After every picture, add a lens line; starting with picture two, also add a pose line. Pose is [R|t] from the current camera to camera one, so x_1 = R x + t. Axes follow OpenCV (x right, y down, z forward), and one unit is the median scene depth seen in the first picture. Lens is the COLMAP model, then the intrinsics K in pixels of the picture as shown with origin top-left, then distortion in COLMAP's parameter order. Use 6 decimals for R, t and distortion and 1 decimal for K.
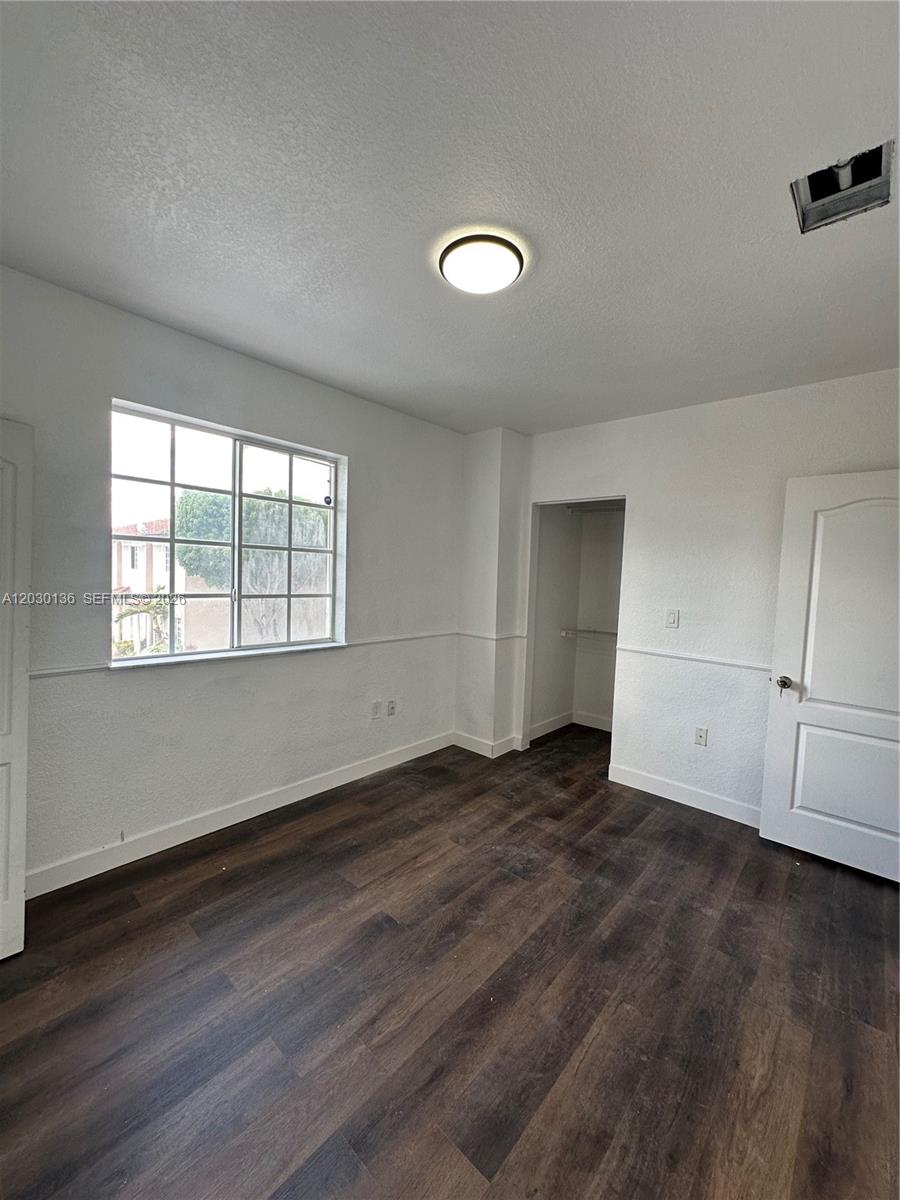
lens RADIAL K [[481.7, 0, 450.3], [0, 481.7, 600.6], [0, 0, 1]] dist [0.001005, 0.000272]
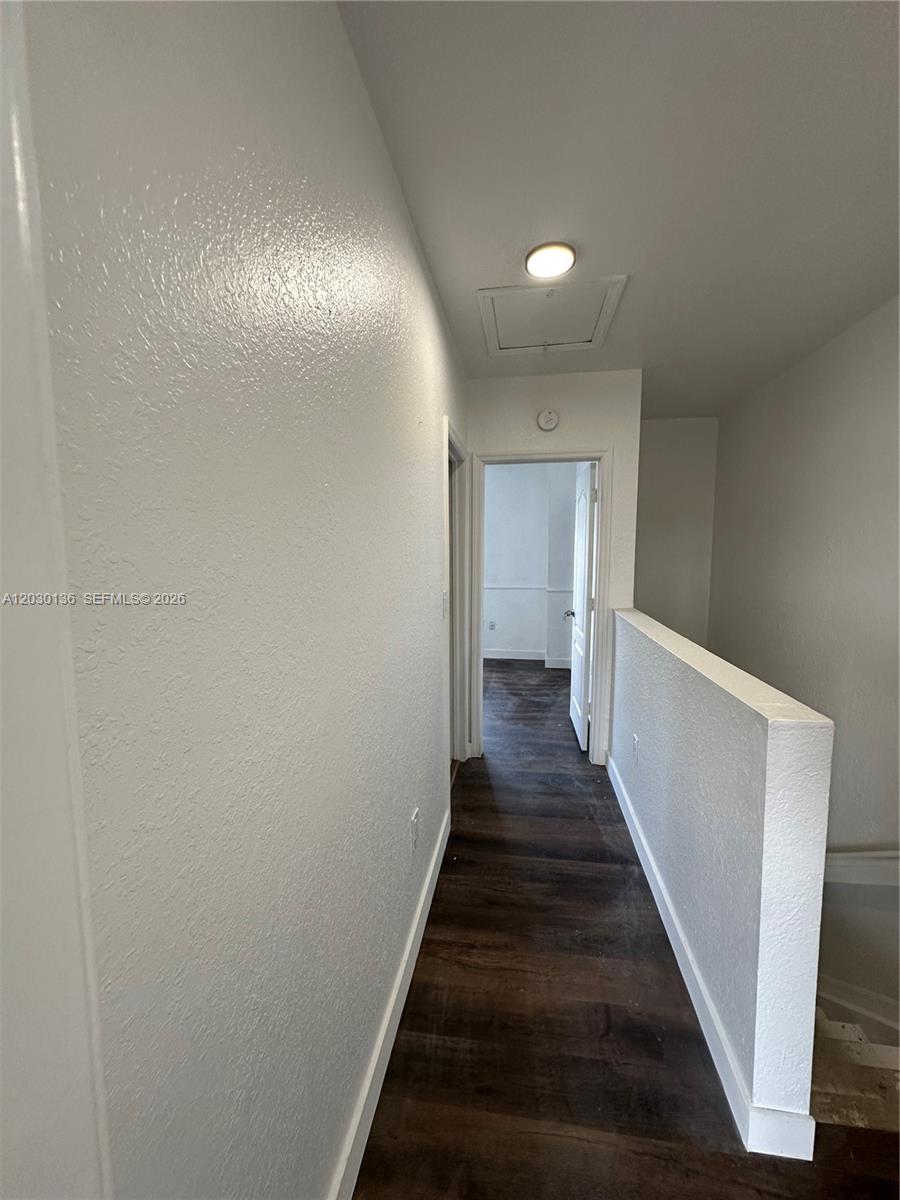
lens RADIAL K [[481.7, 0, 451.4], [0, 481.7, 598.9], [0, 0, 1]] dist [0.001005, 0.000272]
pose [[0.542818, 0.048869, -0.838427, 1.642520], [-0.022712, 0.998795, 0.043511, 0.060088], [0.839543, -0.004576, 0.543274, -0.146338]]
